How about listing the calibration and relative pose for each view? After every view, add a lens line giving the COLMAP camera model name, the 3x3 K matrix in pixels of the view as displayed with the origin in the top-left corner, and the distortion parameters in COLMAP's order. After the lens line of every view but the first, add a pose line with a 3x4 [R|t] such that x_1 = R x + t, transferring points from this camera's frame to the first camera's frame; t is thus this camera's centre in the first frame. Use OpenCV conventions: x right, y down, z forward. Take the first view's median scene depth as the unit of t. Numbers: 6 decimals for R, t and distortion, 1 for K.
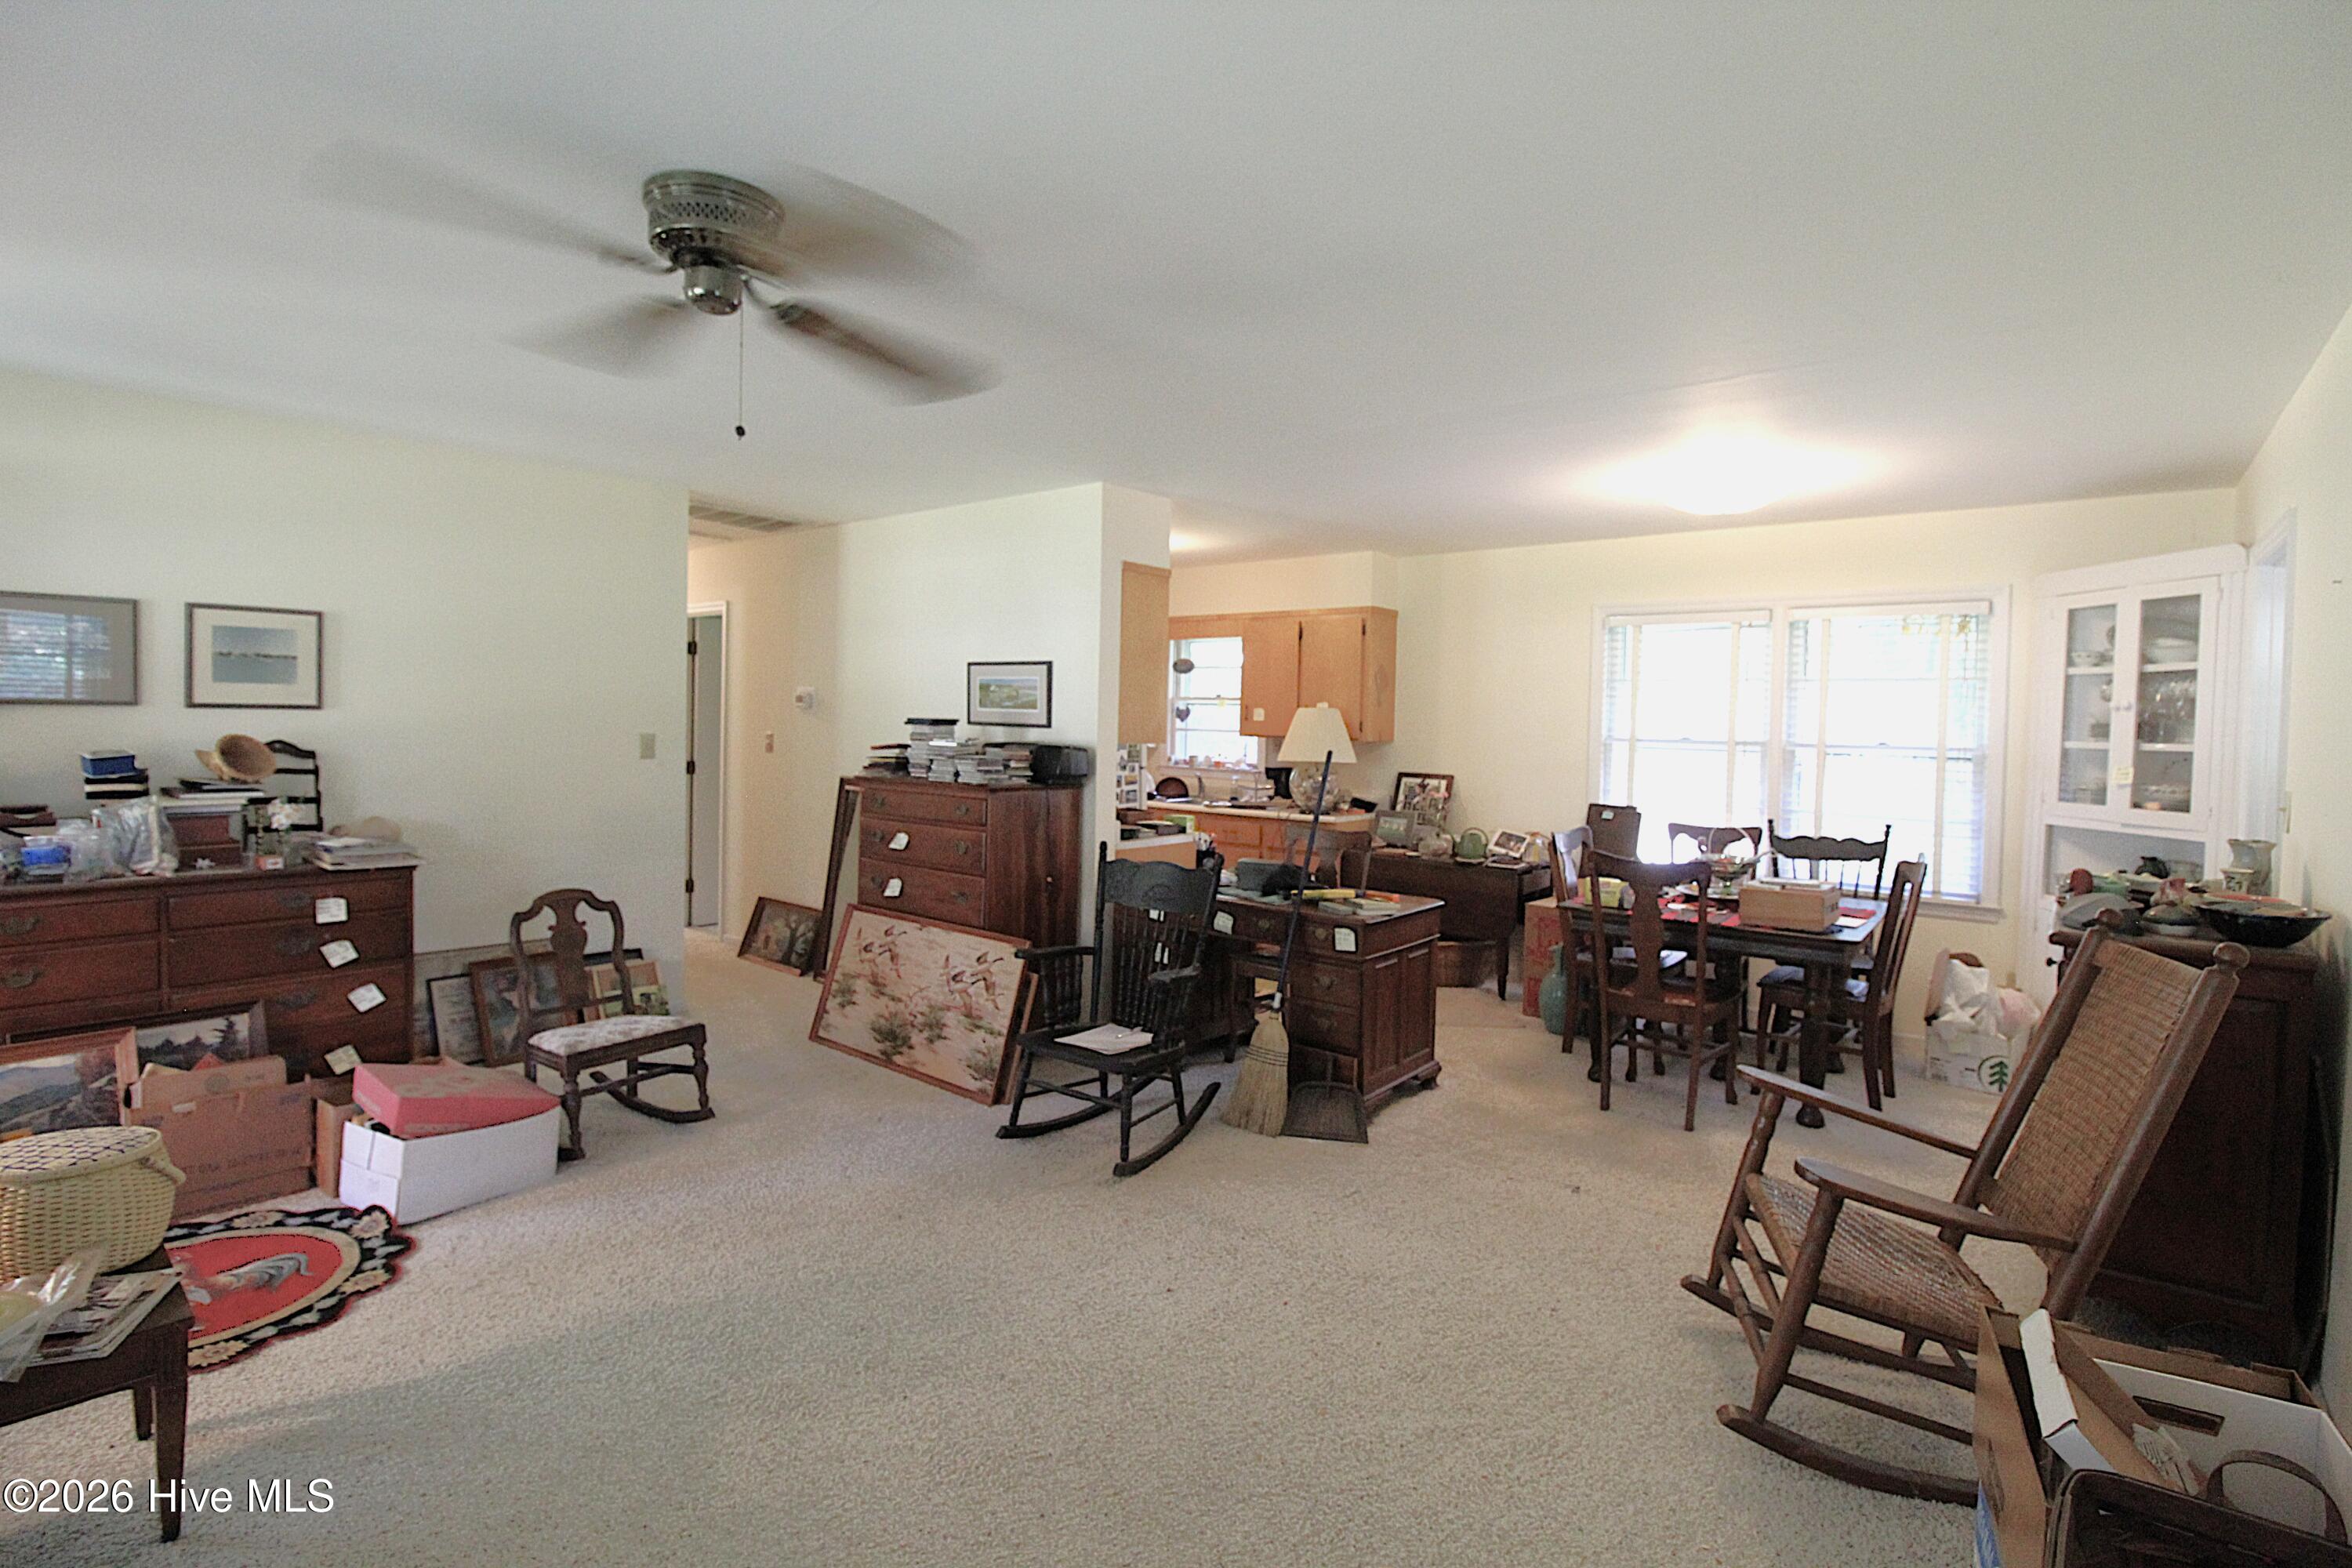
lens RADIAL K [[1086.2, 0, 1186.0], [0, 1086.2, 748.9], [0, 0, 1]] dist [0.002707, -0.016040]
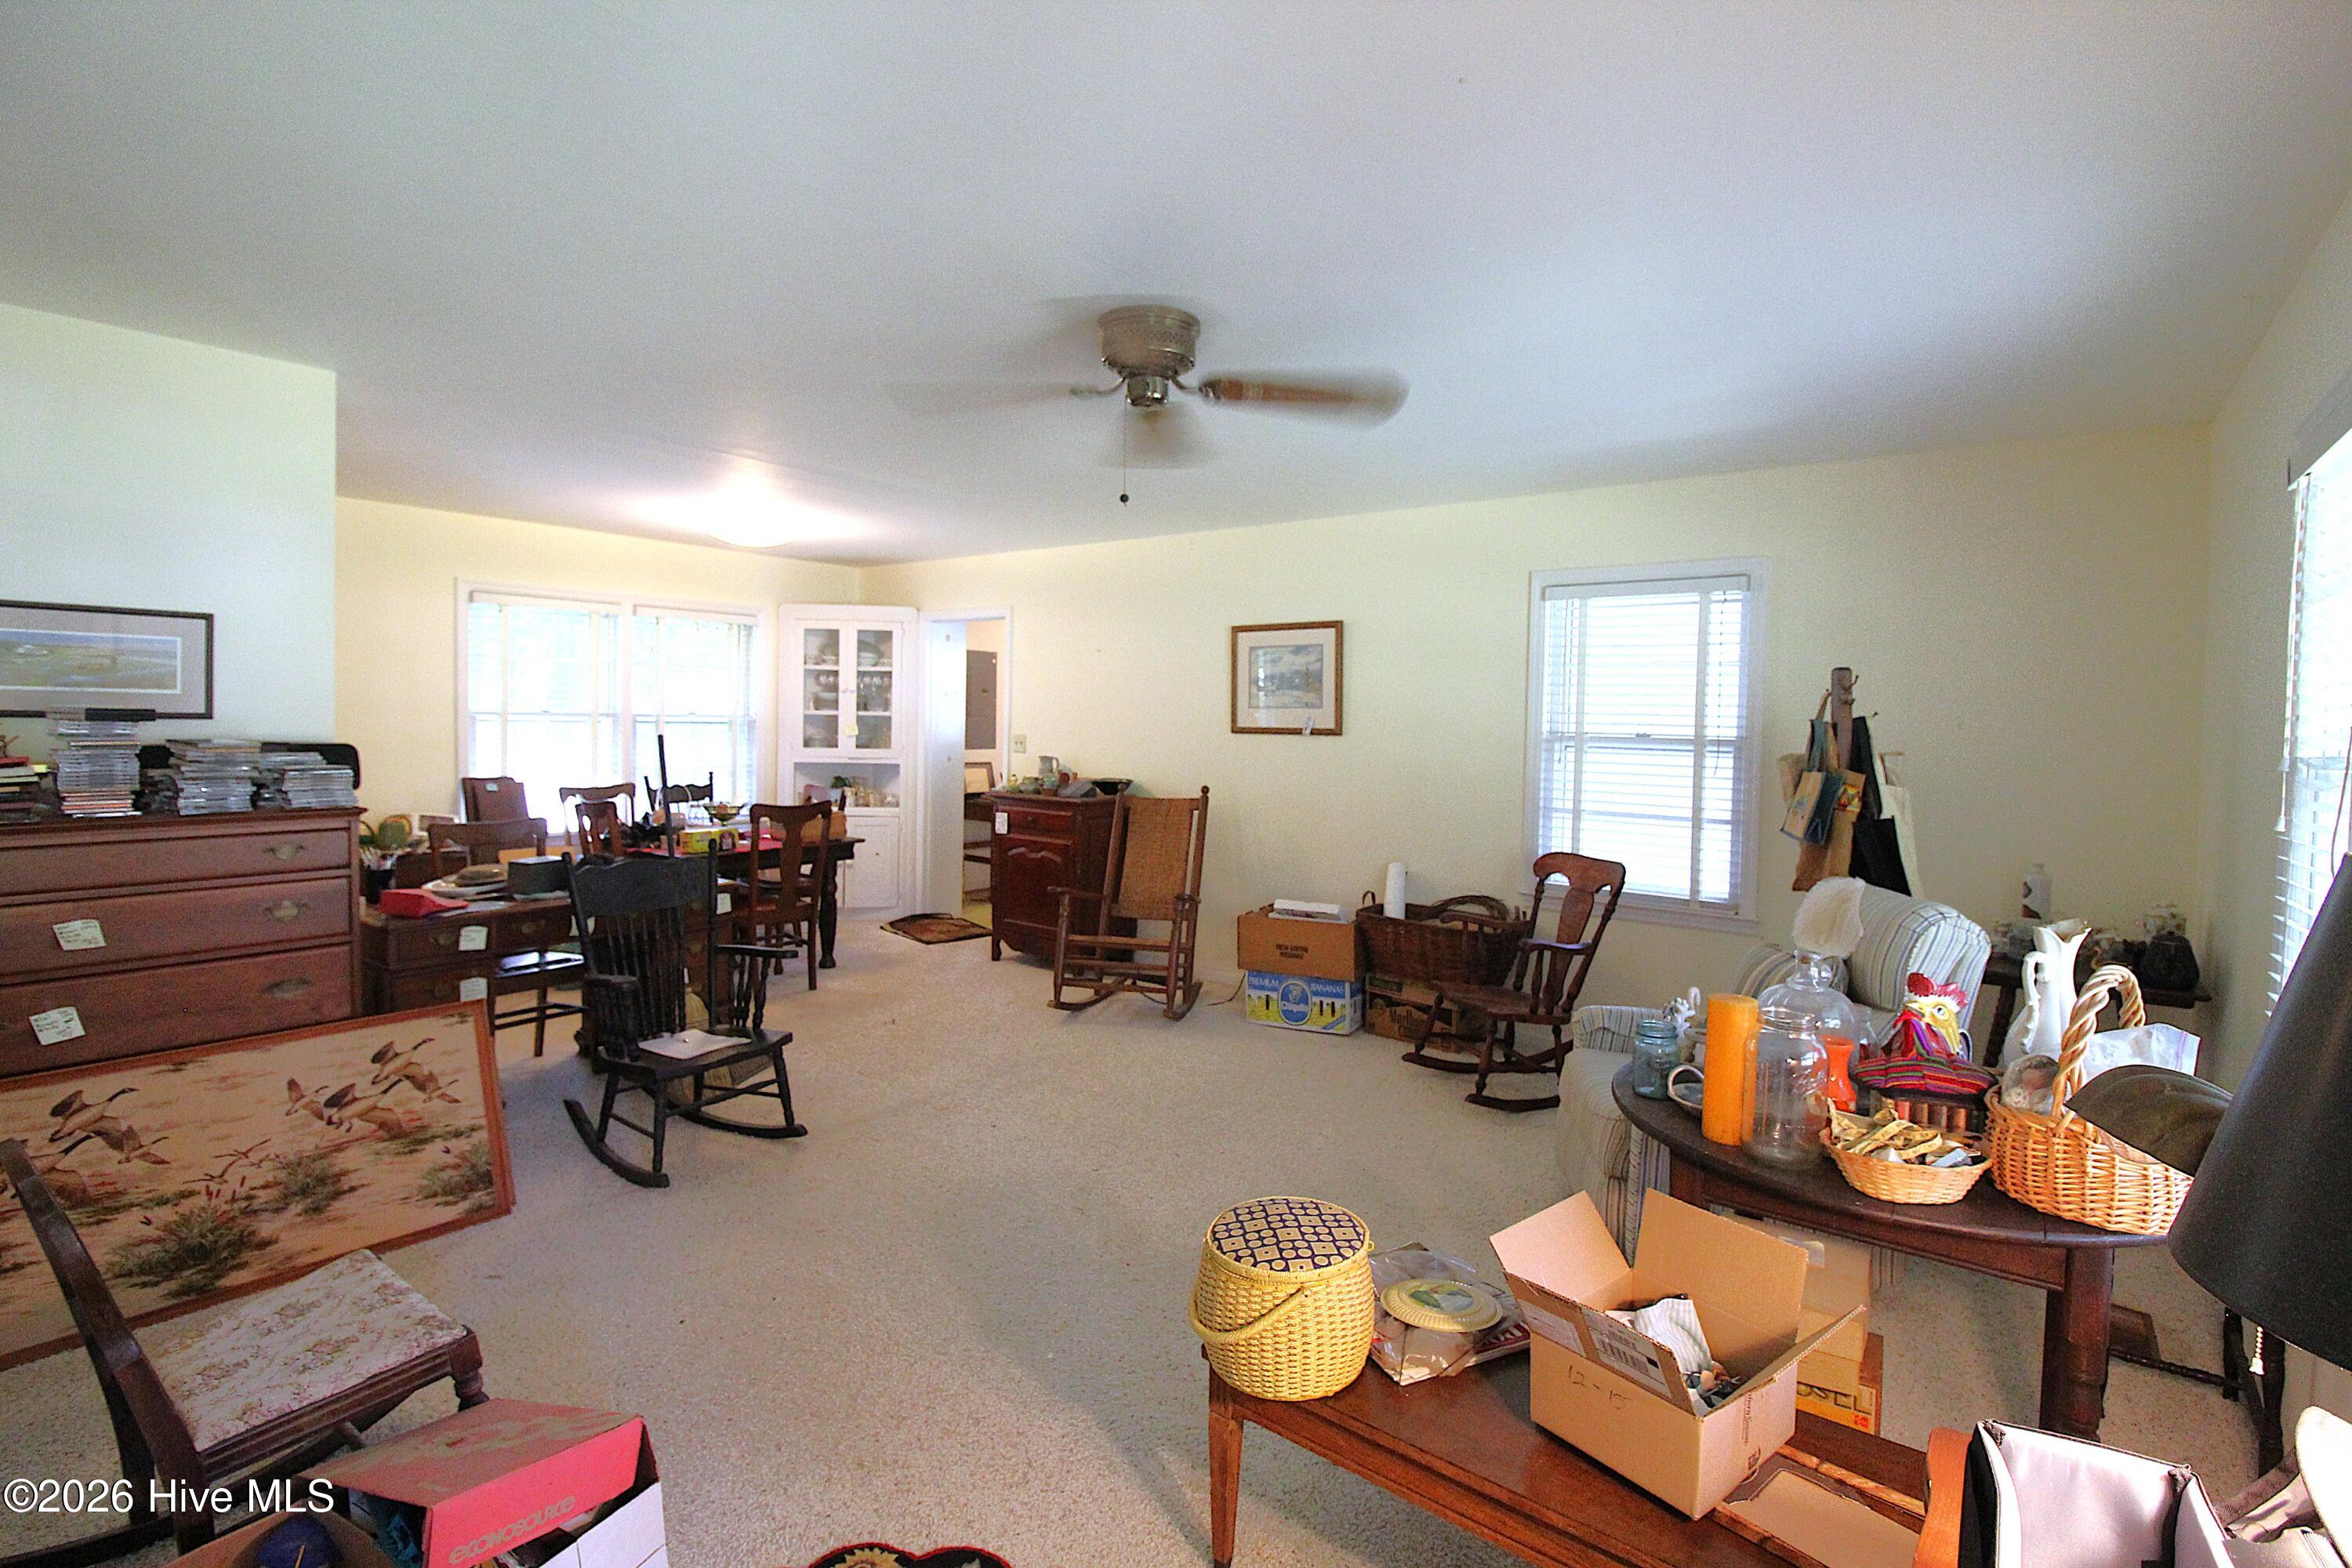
lens RADIAL K [[1086.2, 0, 1186.0], [0, 1086.2, 748.9], [0, 0, 1]] dist [0.002707, -0.016040]
pose [[-0.030777, -0.054373, 0.998046, -0.696324], [0.007448, 0.998479, 0.054627, -0.028360], [-0.999499, 0.009114, -0.030325, 0.398576]]
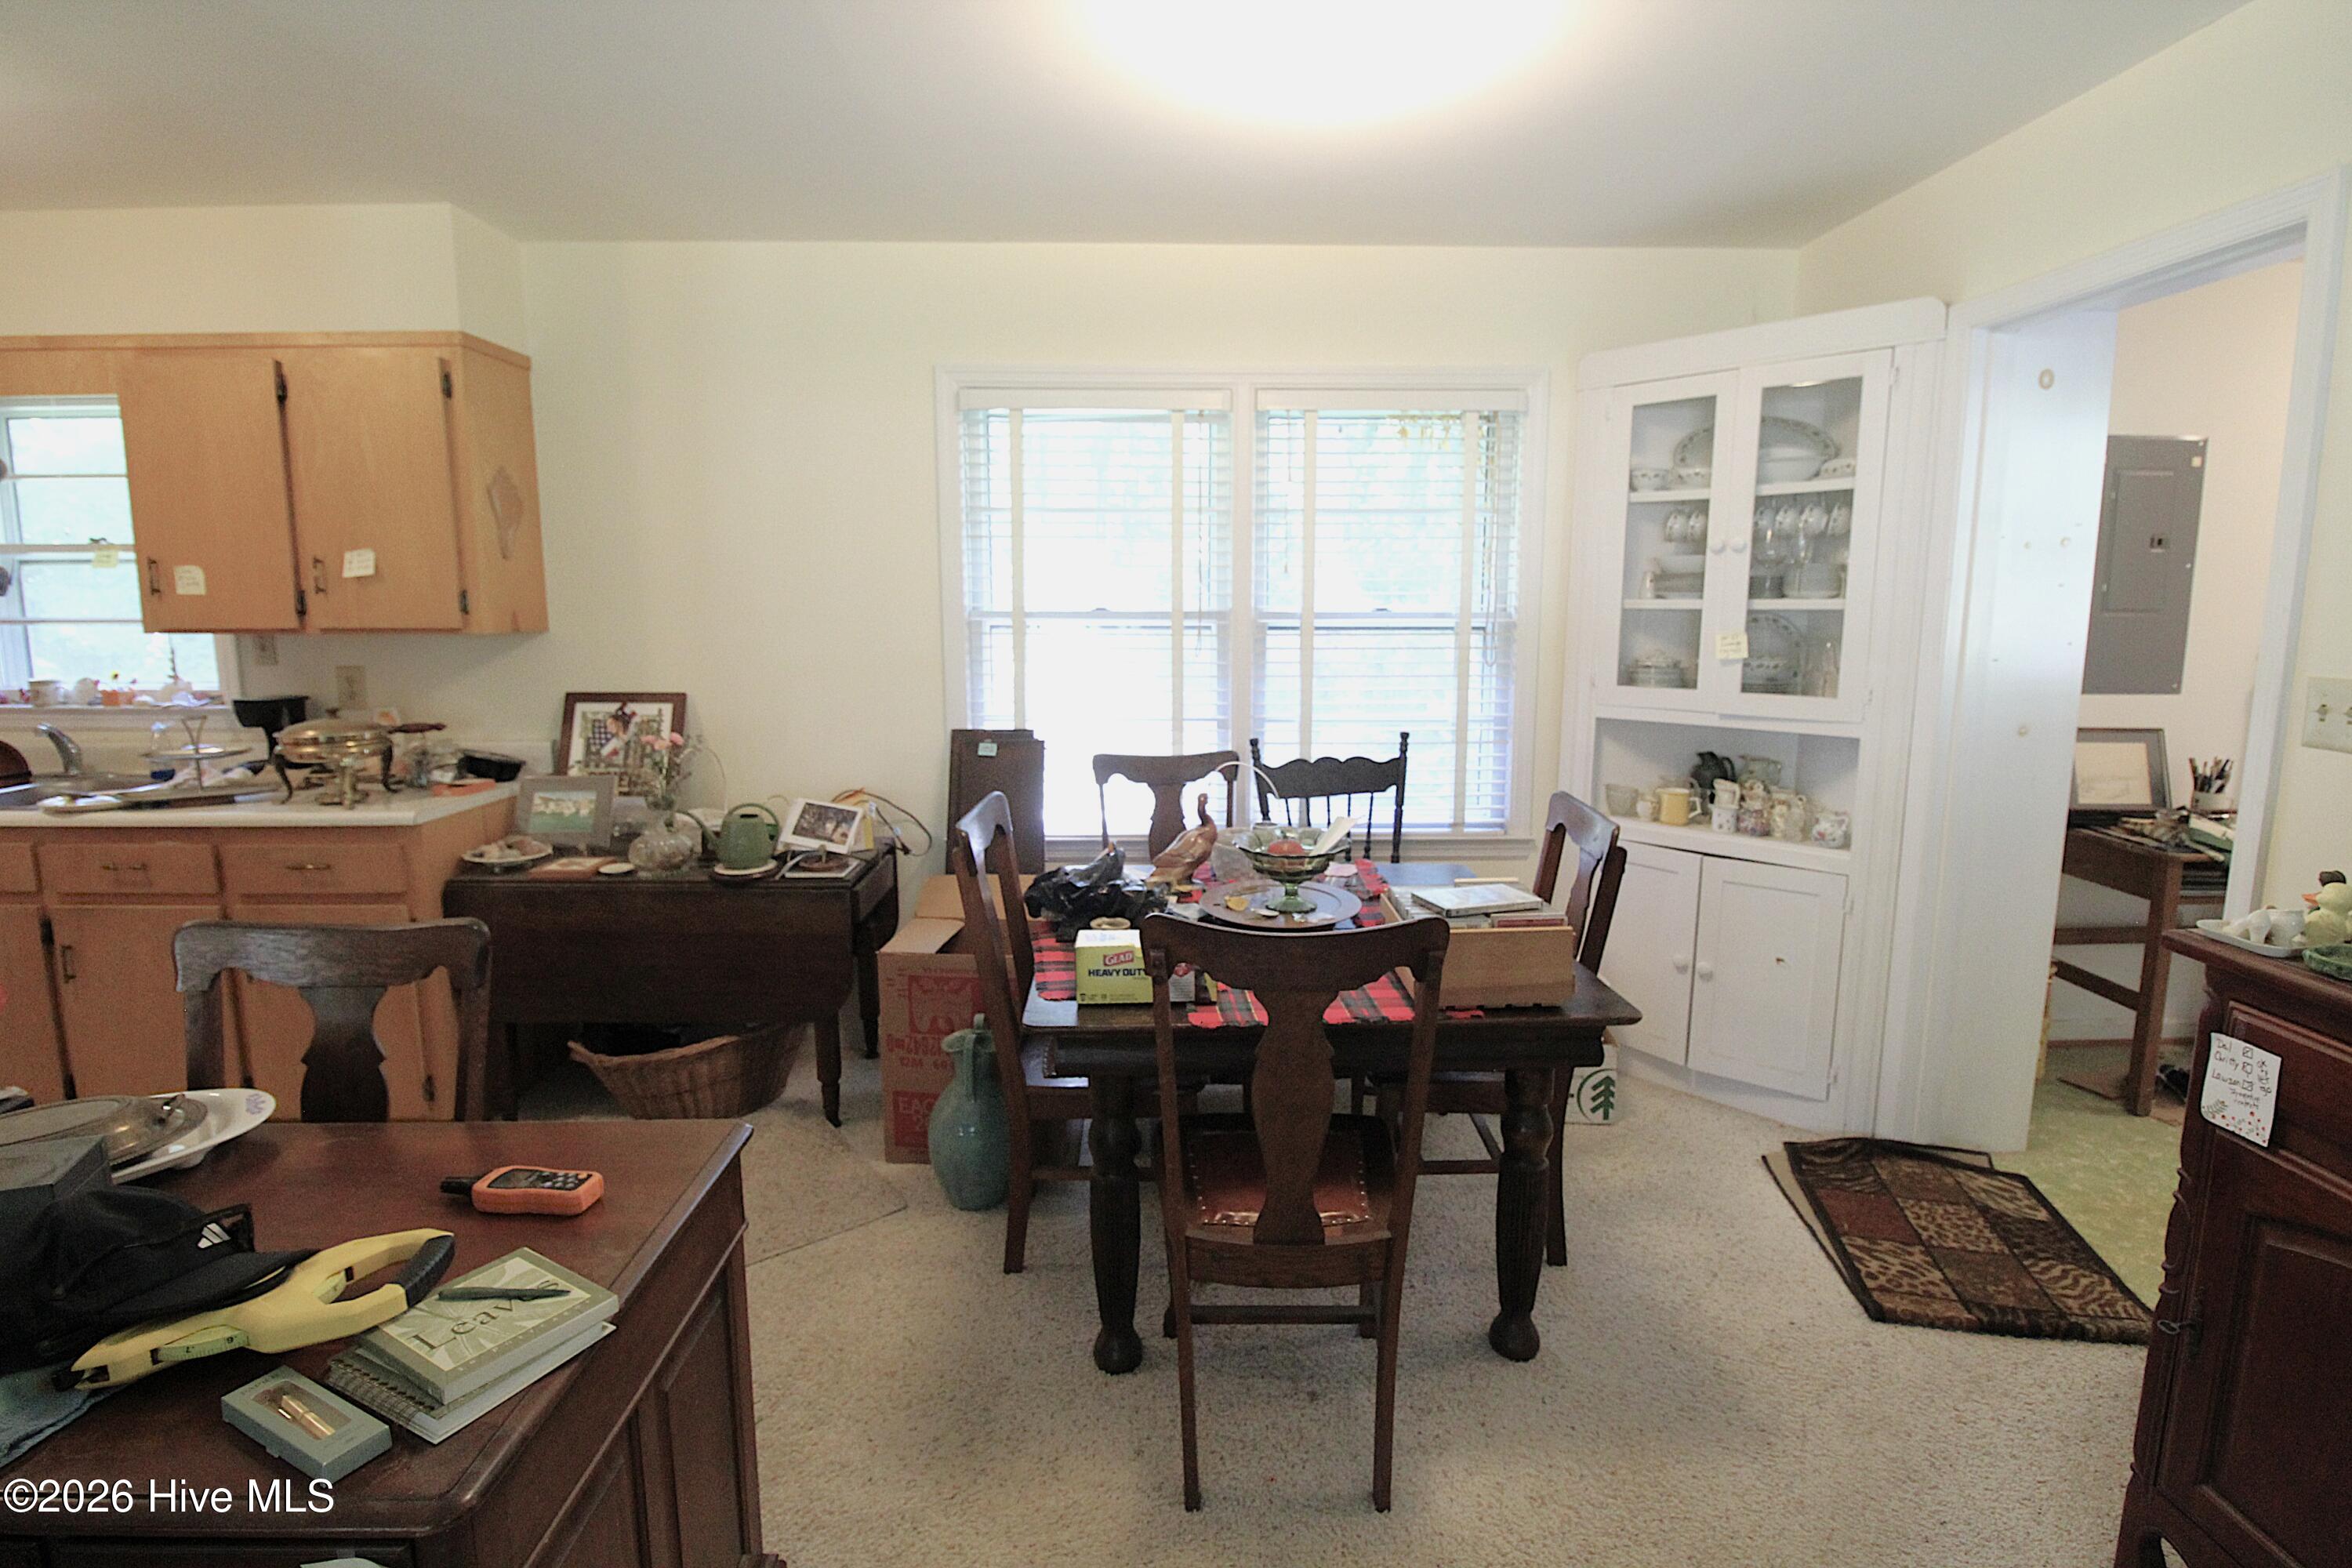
lens RADIAL K [[1086.2, 0, 1186.0], [0, 1086.2, 748.9], [0, 0, 1]] dist [0.002707, -0.016040]
pose [[0.760348, -0.109212, 0.640268, 0.110998], [0.033599, 0.991056, 0.129146, -0.009591], [-0.648646, -0.076684, 0.757217, 0.536215]]
